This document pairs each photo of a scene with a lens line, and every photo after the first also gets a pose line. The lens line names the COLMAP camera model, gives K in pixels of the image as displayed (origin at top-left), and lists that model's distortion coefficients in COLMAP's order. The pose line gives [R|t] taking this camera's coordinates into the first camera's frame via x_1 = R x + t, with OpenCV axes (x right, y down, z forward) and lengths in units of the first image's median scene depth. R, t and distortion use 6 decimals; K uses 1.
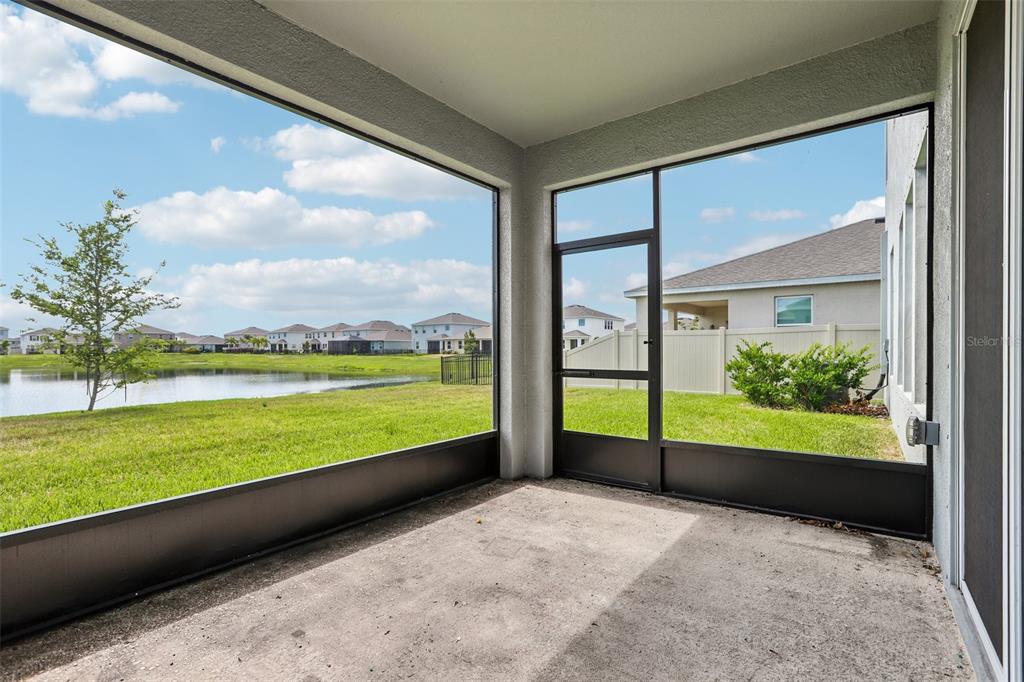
lens RADIAL K [[469.6, 0, 508.7], [0, 469.6, 343.9], [0, 0, 1]] dist [-0.021161, 0.001538]
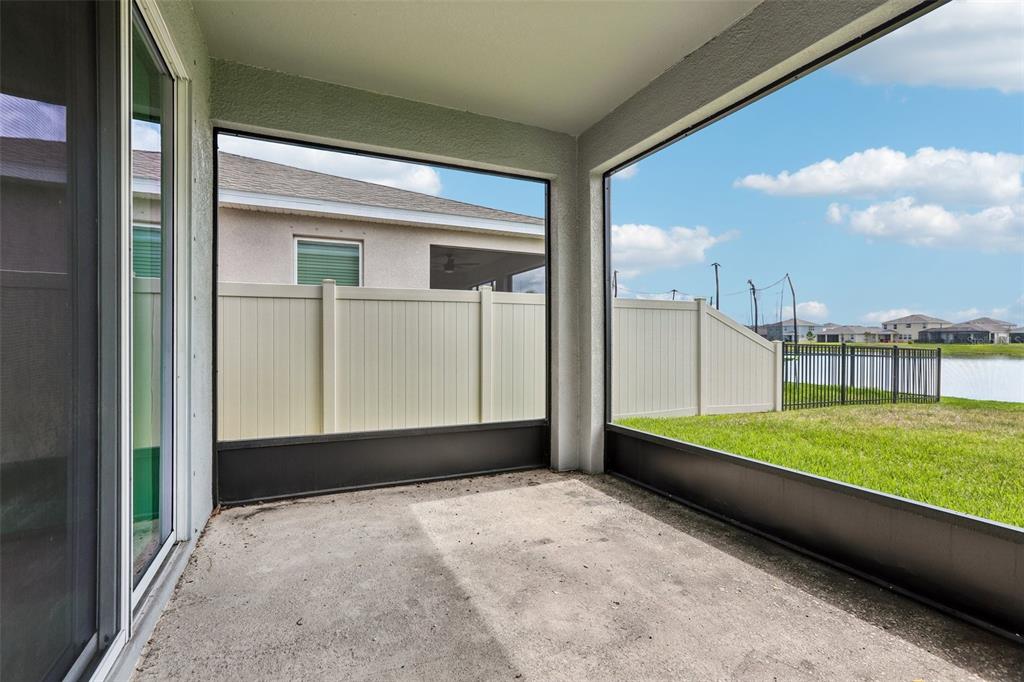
lens RADIAL K [[469.6, 0, 517.6], [0, 469.6, 340.3], [0, 0, 1]] dist [-0.021161, 0.001538]
pose [[-0.441420, 0.001960, -0.897298, 0.755226], [0.007568, 0.999970, -0.001539, 0.016562], [0.897269, -0.007470, -0.441422, 1.128782]]
